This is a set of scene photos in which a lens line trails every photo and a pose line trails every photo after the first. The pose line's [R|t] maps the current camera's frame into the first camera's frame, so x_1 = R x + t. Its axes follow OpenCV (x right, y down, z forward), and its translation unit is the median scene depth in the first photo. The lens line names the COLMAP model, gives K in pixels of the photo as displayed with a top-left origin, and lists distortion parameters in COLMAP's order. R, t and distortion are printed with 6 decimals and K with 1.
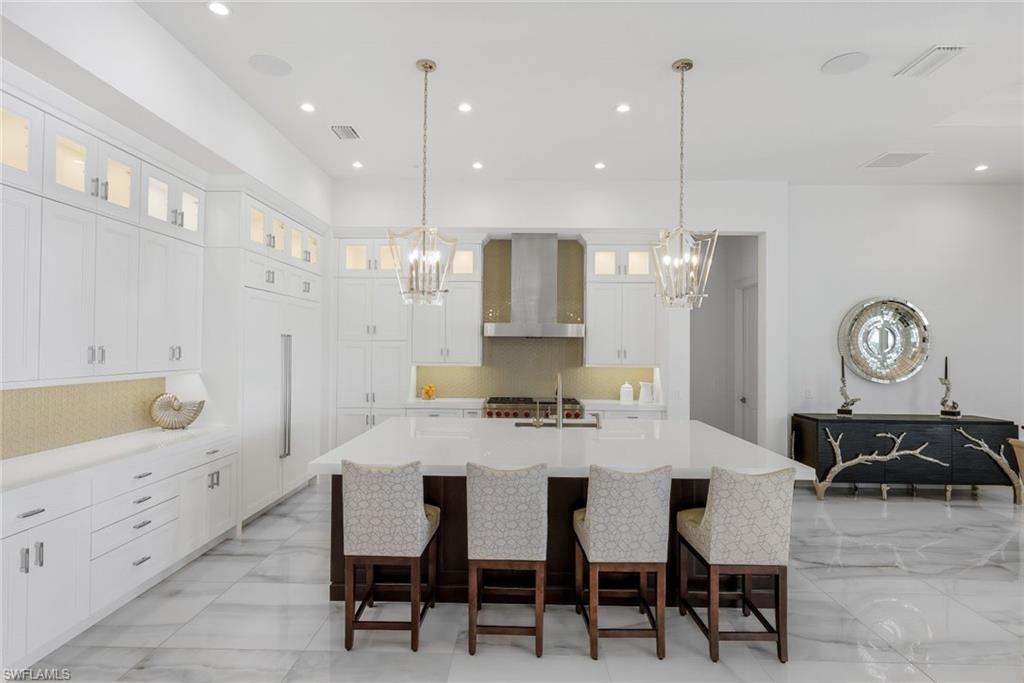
lens RADIAL K [[548.2, 0, 504.5], [0, 548.2, 340.0], [0, 0, 1]] dist [0.000760, 0.000312]
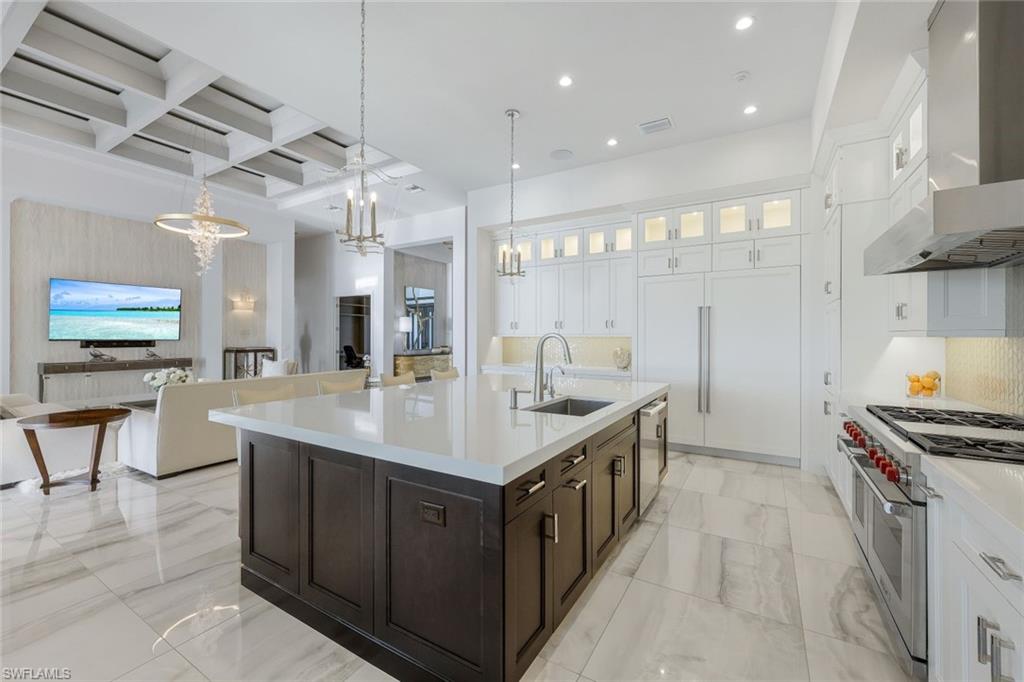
lens RADIAL K [[416.4, 0, 509.4], [0, 416.4, 341.0], [0, 0, 1]] dist [0.002254, -0.000130]
pose [[-0.499680, -0.006070, -0.866189, 0.475075], [0.004312, 0.999946, -0.009495, 0.058688], [0.866199, -0.008480, -0.499627, 0.916925]]
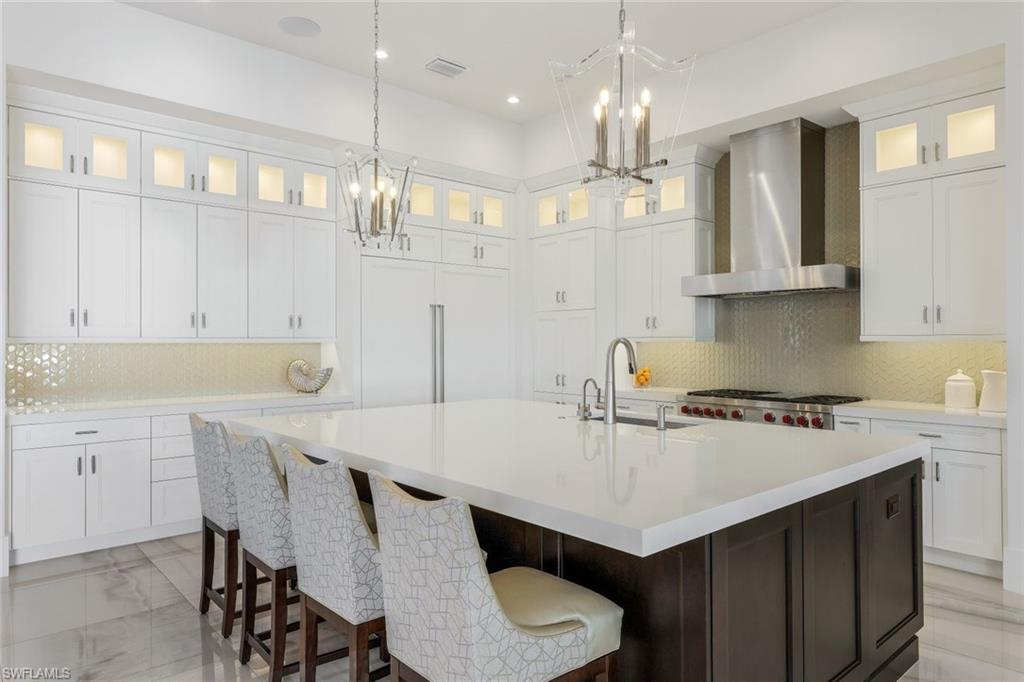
lens RADIAL K [[643.0, 0, 495.7], [0, 643.0, 339.9], [0, 0, 1]] dist [-0.002816, -0.000785]
pose [[0.664790, -0.013702, -0.746904, 0.408787], [0.016046, 0.999863, -0.004060, 0.047187], [0.746858, -0.009286, 0.664919, 0.296473]]
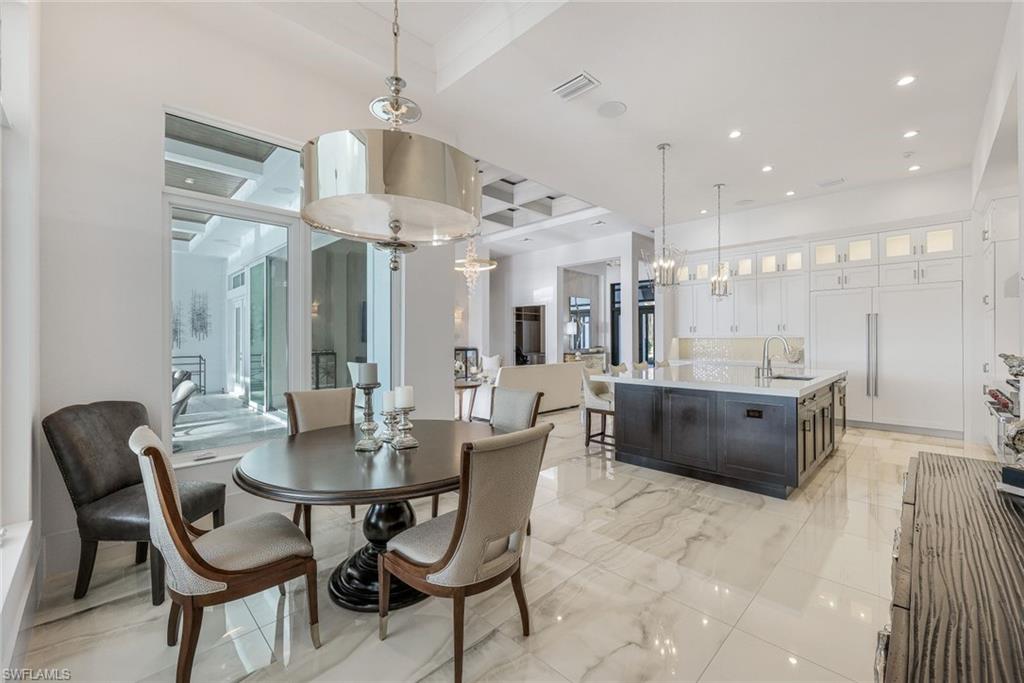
lens RADIAL K [[416.4, 0, 509.4], [0, 416.4, 341.5], [0, 0, 1]] dist [0.002254, -0.000130]
pose [[-0.692347, -0.006862, -0.721533, 0.926157], [0.004524, 0.999894, -0.013850, 0.065315], [0.721551, -0.012853, -0.692242, 0.908807]]
